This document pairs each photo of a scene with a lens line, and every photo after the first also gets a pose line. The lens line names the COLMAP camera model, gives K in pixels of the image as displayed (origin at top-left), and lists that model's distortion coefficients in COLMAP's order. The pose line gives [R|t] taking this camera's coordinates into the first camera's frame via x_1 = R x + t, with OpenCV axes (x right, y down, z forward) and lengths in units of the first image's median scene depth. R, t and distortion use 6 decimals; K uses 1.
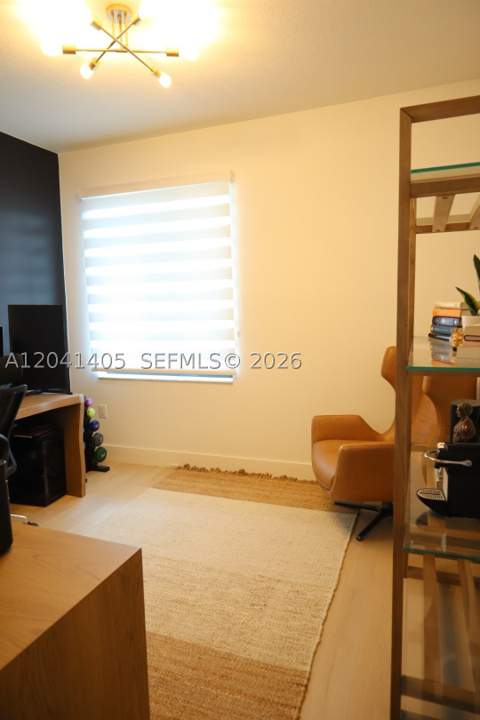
lens RADIAL K [[494.2, 0, 240.0], [0, 494.2, 357.0], [0, 0, 1]] dist [0.037882, -0.000413]
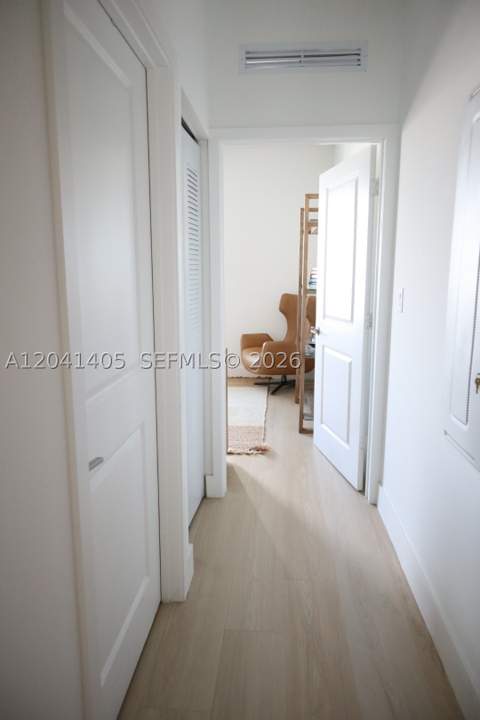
lens RADIAL K [[494.2, 0, 239.8], [0, 494.2, 360.7], [0, 0, 1]] dist [0.037882, -0.000413]
pose [[0.962166, -0.031426, 0.270647, -0.340176], [0.009309, 0.996538, 0.082621, 0.071806], [-0.272306, -0.076976, 0.959127, -0.673923]]
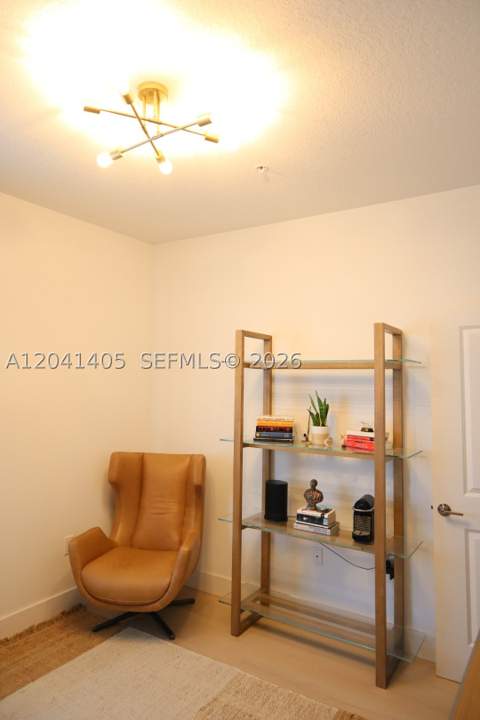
lens RADIAL K [[494.2, 0, 240.6], [0, 494.2, 359.6], [0, 0, 1]] dist [0.037882, -0.000413]
pose [[0.220918, 0.069692, 0.972799, -0.722101], [0.082766, 0.992506, -0.089899, -0.107188], [-0.971774, 0.100375, 0.213494, 0.498377]]
